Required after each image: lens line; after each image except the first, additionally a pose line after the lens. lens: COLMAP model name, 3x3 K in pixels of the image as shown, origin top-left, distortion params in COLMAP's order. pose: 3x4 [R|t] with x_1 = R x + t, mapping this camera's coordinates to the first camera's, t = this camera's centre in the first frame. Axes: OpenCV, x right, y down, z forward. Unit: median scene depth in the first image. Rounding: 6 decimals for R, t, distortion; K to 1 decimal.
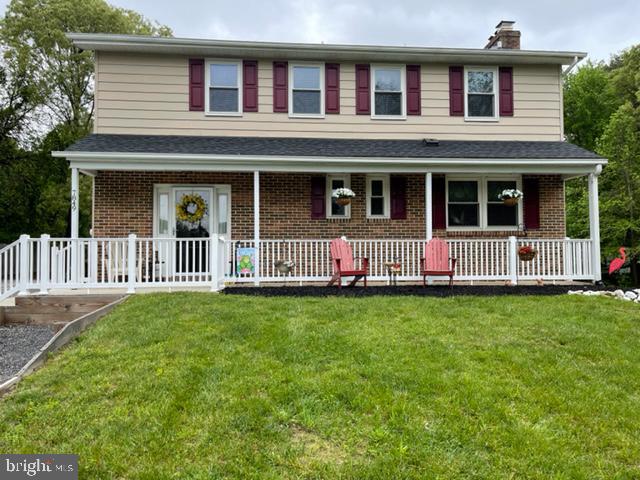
lens RADIAL K [[477.7, 0, 325.0], [0, 477.7, 243.2], [0, 0, 1]] dist [0.037426, -0.039054]
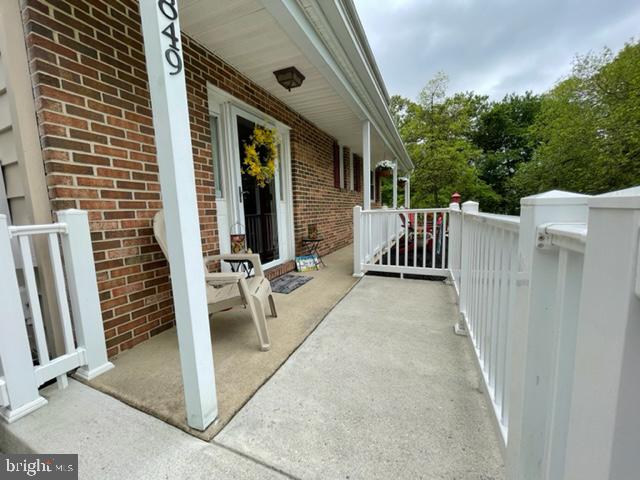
lens RADIAL K [[256.8, 0, 317.2], [0, 256.8, 238.1], [0, 0, 1]] dist [-0.001030, -0.000016]
pose [[0.475576, -0.106399, 0.873216, -0.517469], [-0.011505, 0.991821, 0.127117, -0.012100], [-0.879599, -0.070500, 0.470462, 0.769950]]
